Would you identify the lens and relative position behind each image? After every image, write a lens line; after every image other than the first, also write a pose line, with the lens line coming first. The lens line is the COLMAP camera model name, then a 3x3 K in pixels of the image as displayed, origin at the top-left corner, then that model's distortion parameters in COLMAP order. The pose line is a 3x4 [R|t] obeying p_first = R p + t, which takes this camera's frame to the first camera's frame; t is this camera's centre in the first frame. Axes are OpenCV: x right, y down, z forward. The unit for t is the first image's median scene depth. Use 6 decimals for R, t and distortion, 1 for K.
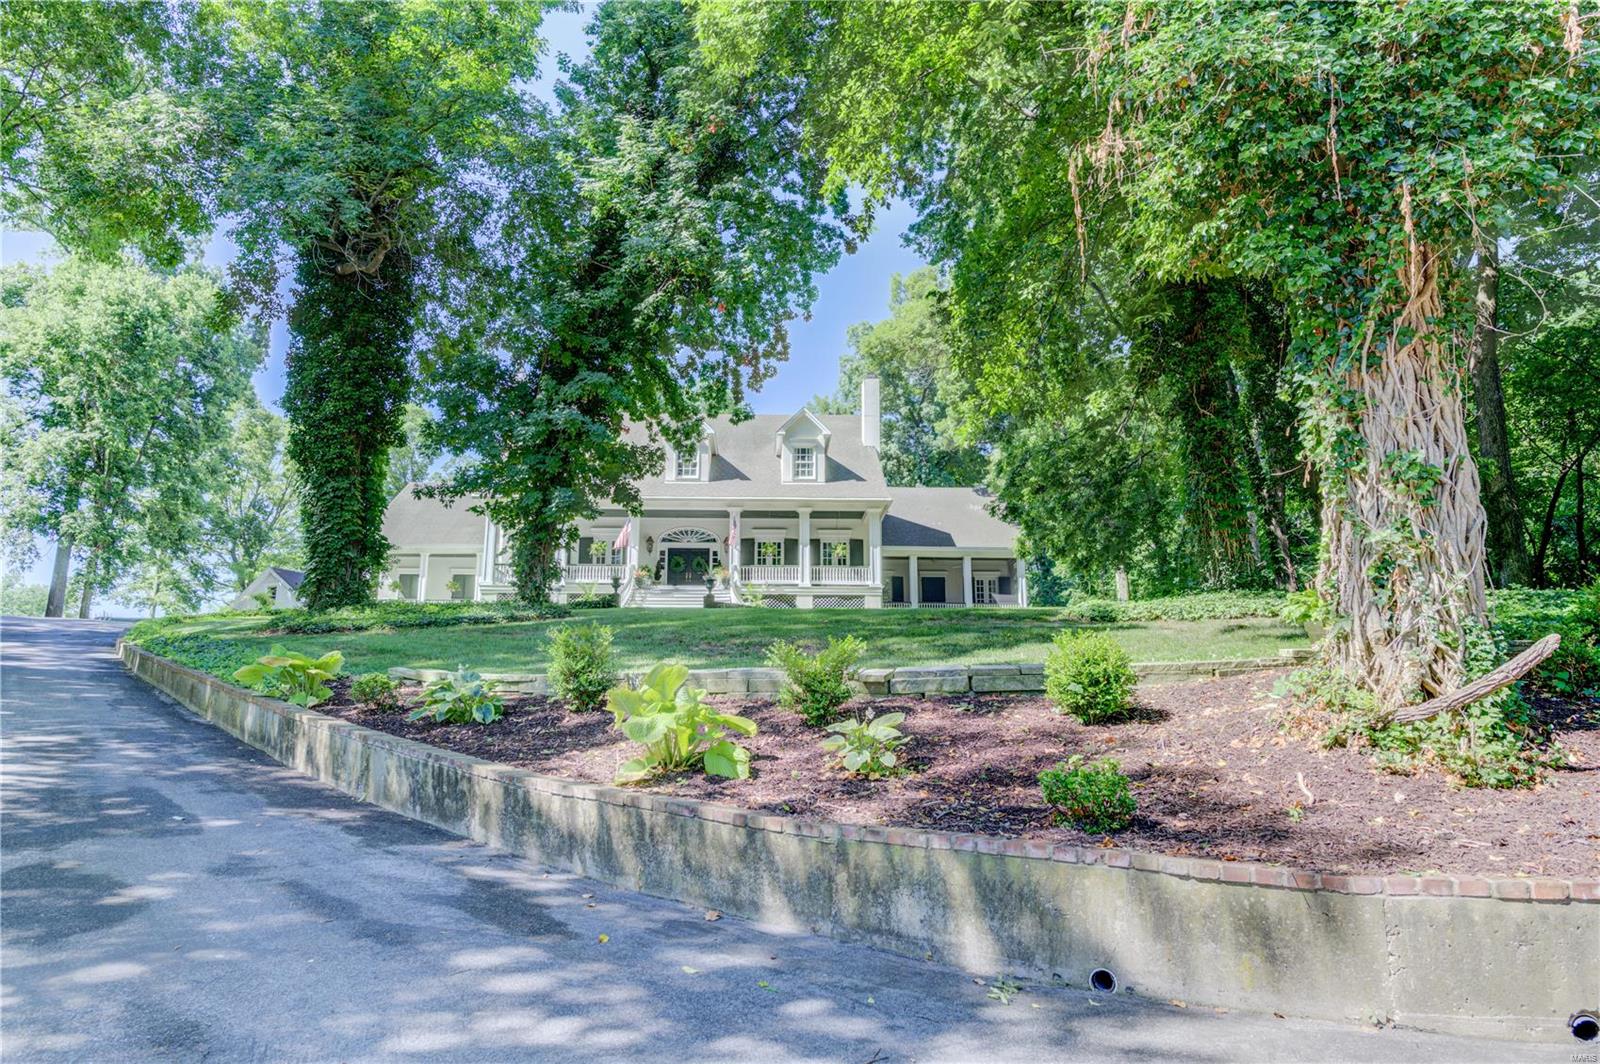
lens RADIAL K [[1049.1, 0, 801.7], [0, 1049.1, 535.0], [0, 0, 1]] dist [-0.005934, -0.002762]
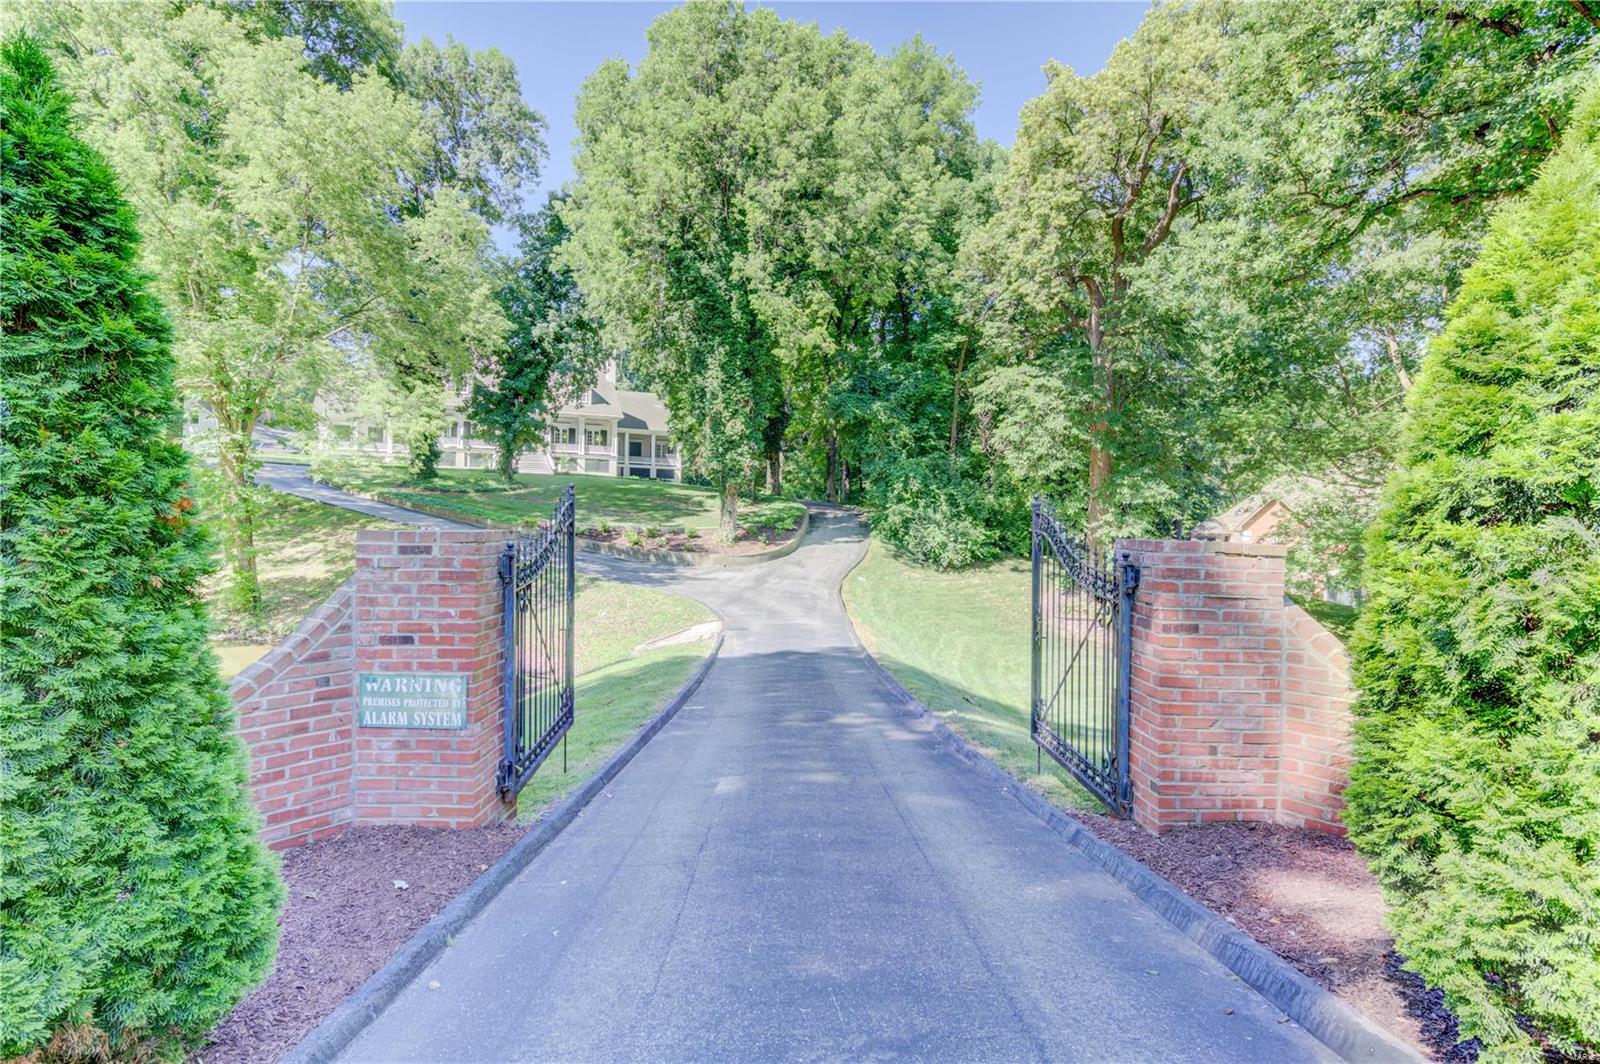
lens RADIAL K [[782.4, 0, 798.5], [0, 782.4, 524.7], [0, 0, 1]] dist [0.002010, 0.000322]
pose [[0.932802, 0.020943, 0.359779, -0.190789], [-0.096400, 0.976433, 0.193097, -0.199394], [-0.347256, -0.214804, 0.912838, -0.813634]]
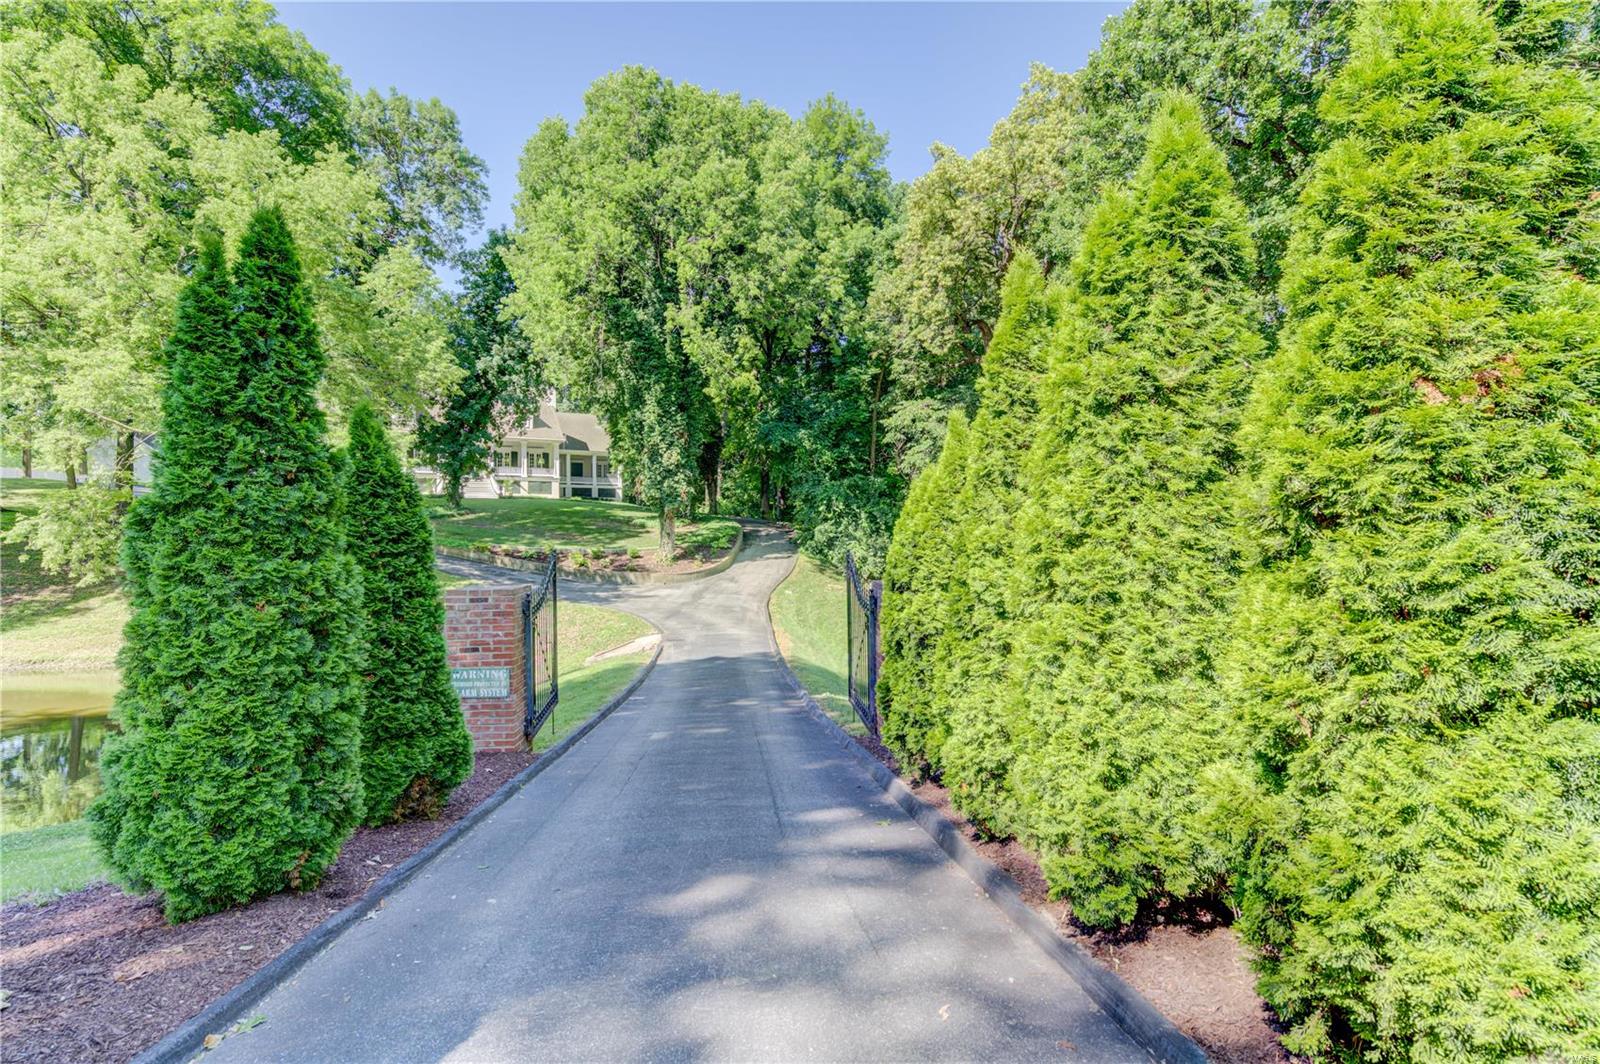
lens RADIAL K [[782.4, 0, 798.5], [0, 782.4, 524.7], [0, 0, 1]] dist [0.002010, 0.000322]
pose [[0.904843, 0.004671, 0.425719, -0.216073], [-0.087290, 0.980732, 0.174771, -0.235478], [-0.416700, -0.195302, 0.887816, -0.917597]]
